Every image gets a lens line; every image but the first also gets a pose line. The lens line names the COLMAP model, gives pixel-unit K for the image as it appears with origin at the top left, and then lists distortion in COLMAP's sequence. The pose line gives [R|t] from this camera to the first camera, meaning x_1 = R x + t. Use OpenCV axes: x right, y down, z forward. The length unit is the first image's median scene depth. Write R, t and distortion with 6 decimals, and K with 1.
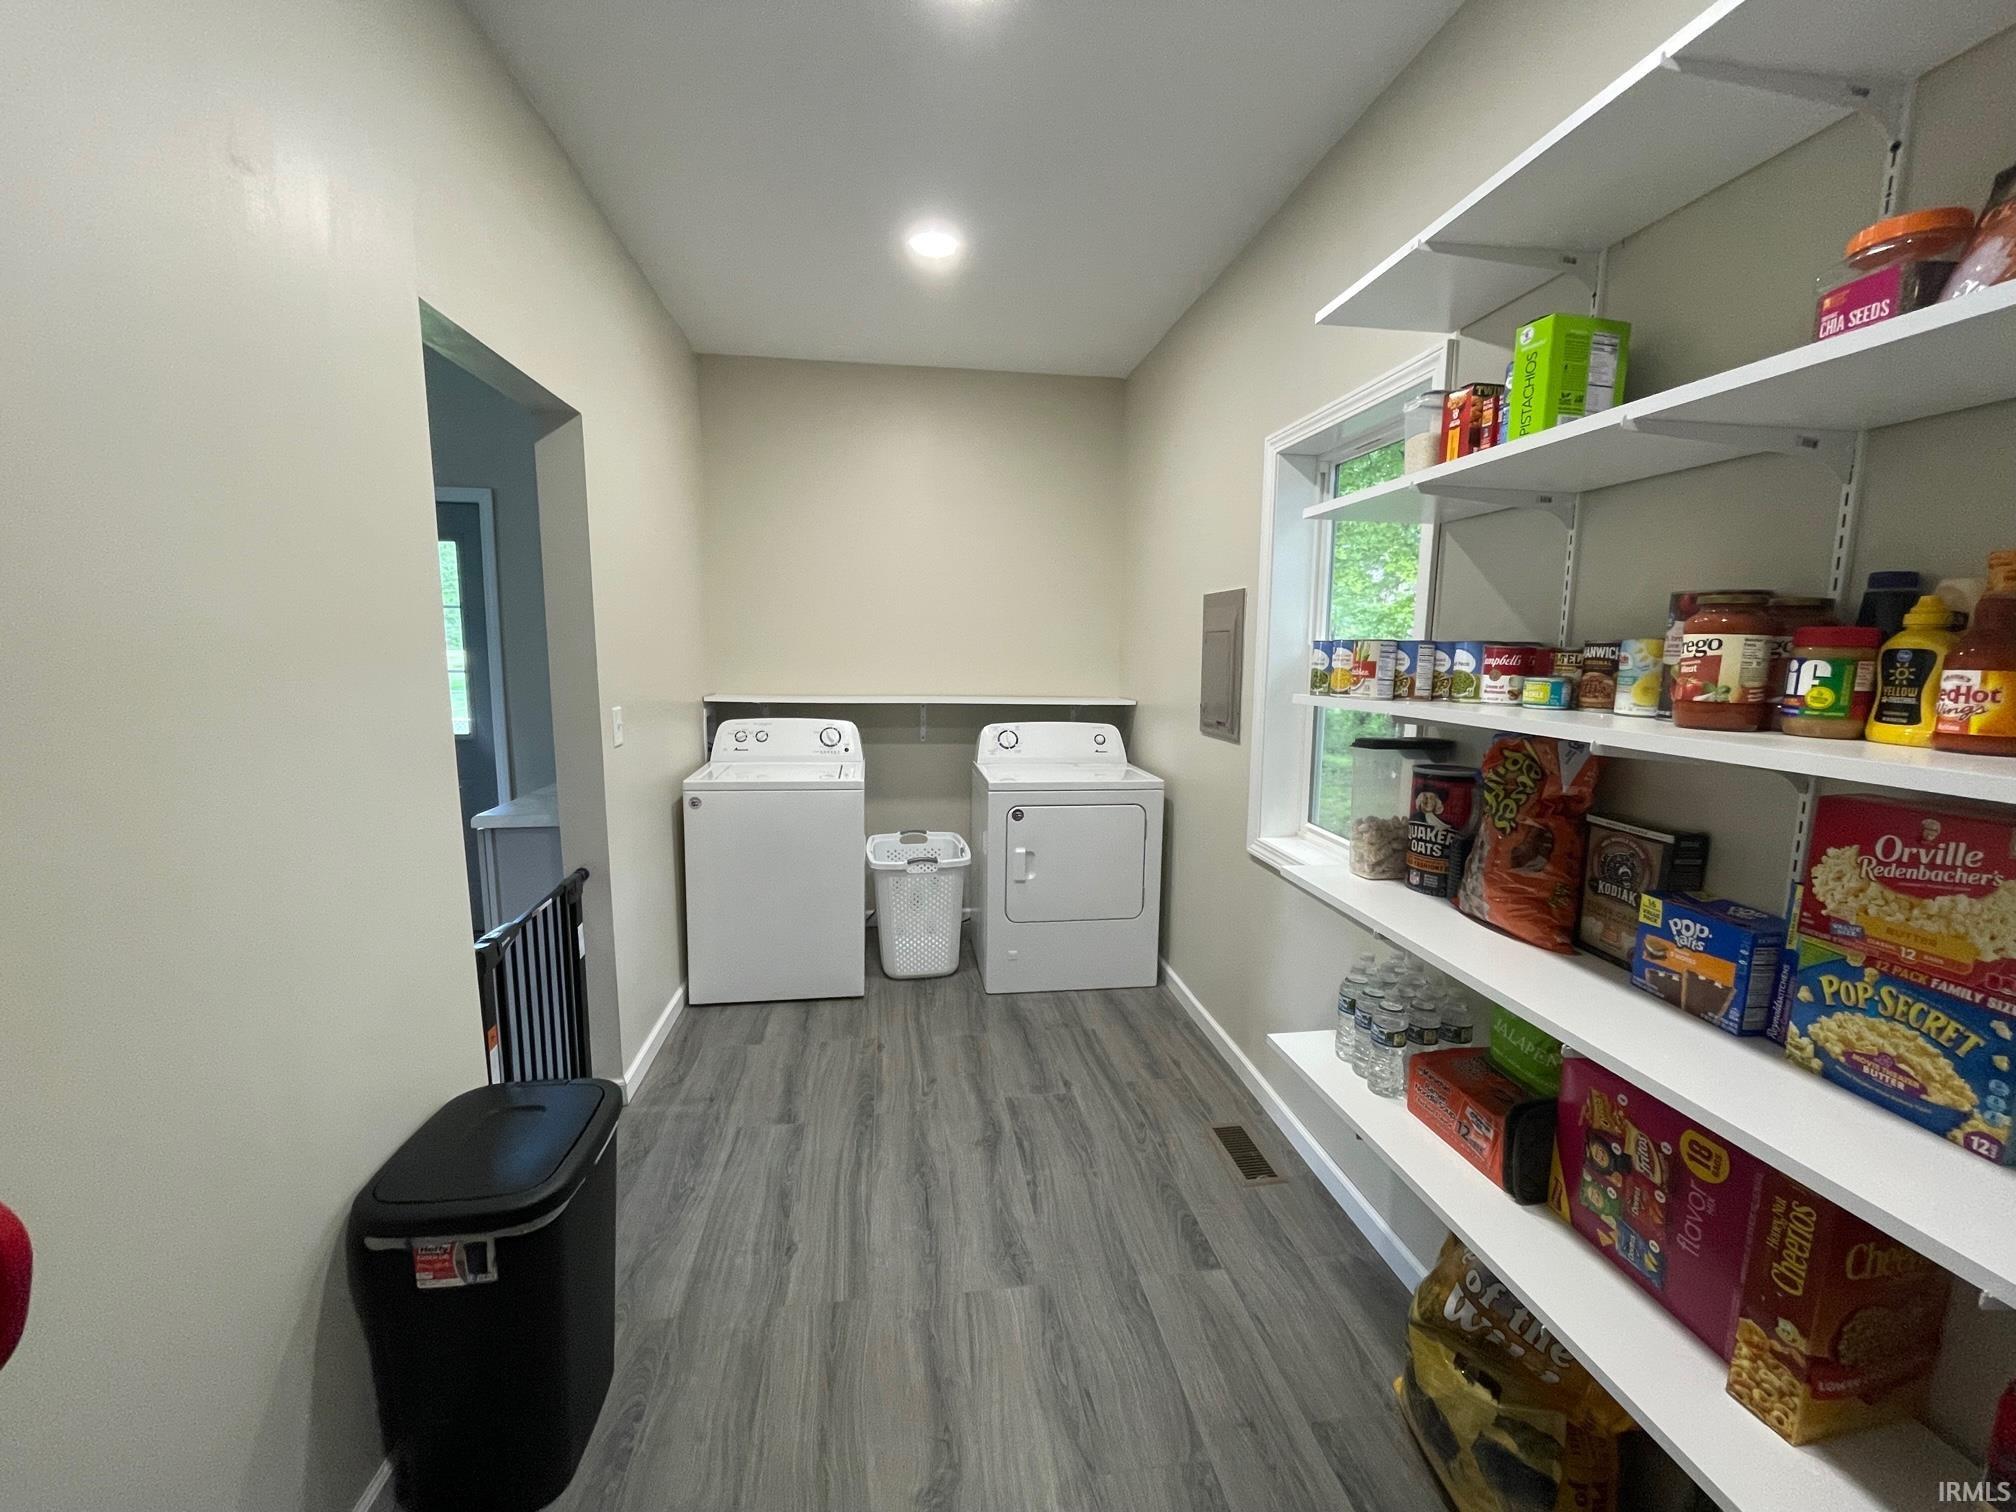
lens RADIAL K [[810.4, 0, 1007.8], [0, 810.4, 754.0], [0, 0, 1]] dist [-0.004165, 0.000557]
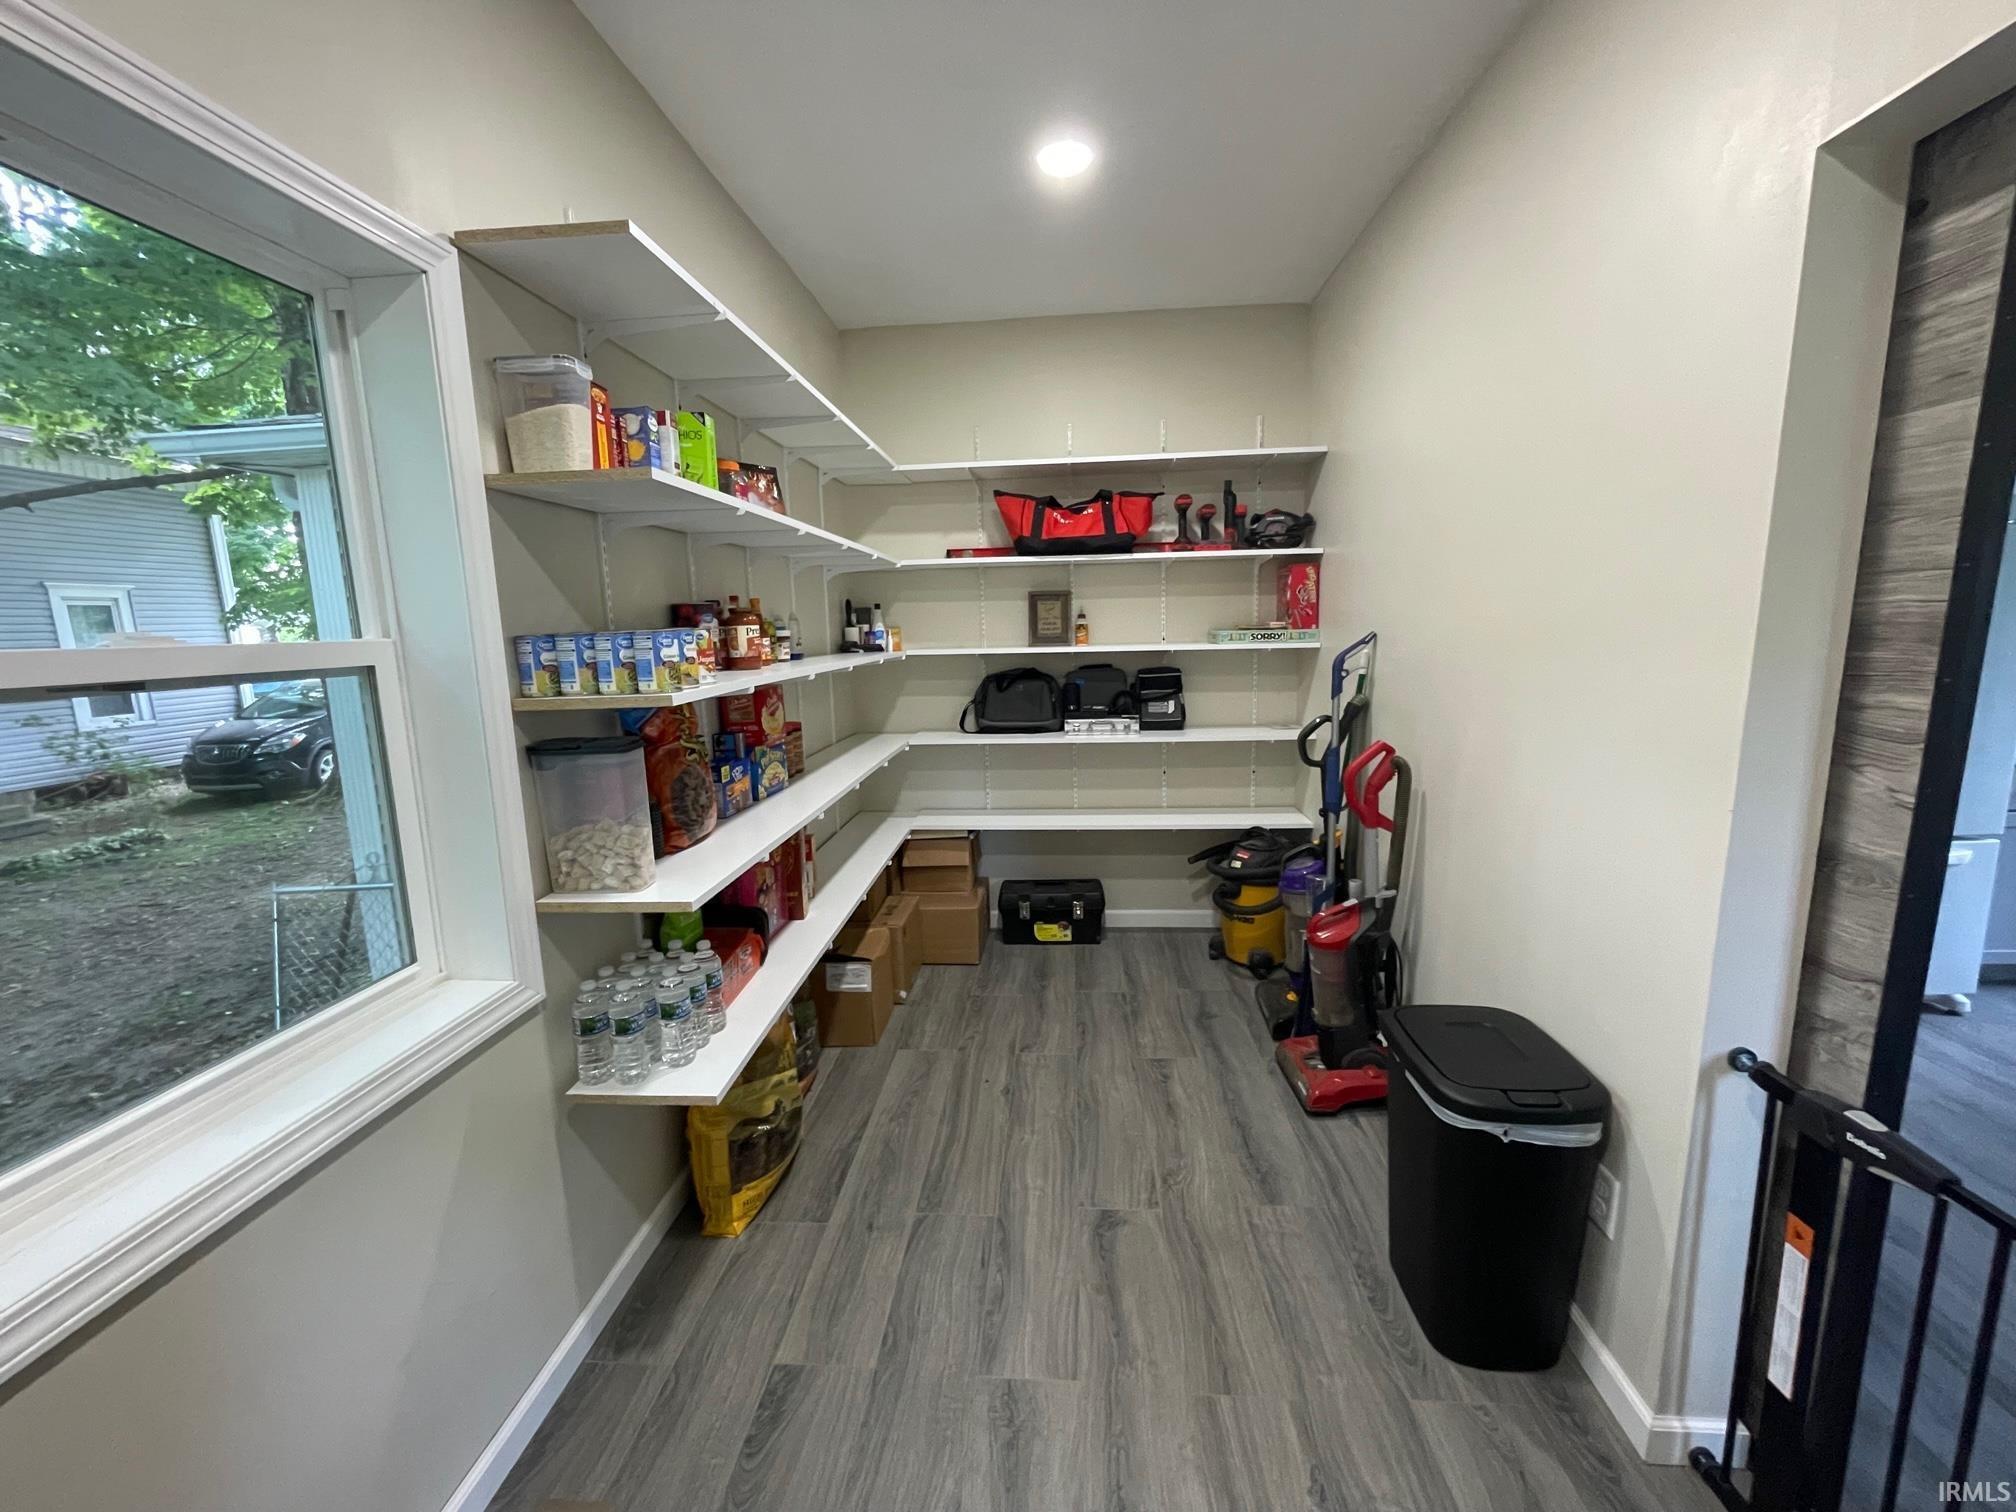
lens RADIAL K [[810.4, 0, 1005.9], [0, 810.4, 755.9], [0, 0, 1]] dist [-0.004165, 0.000557]
pose [[-0.975906, -0.022237, 0.217055, -0.169452], [0.042561, 0.956283, 0.289328, -0.252873], [-0.214000, 0.291595, -0.932296, 1.826403]]
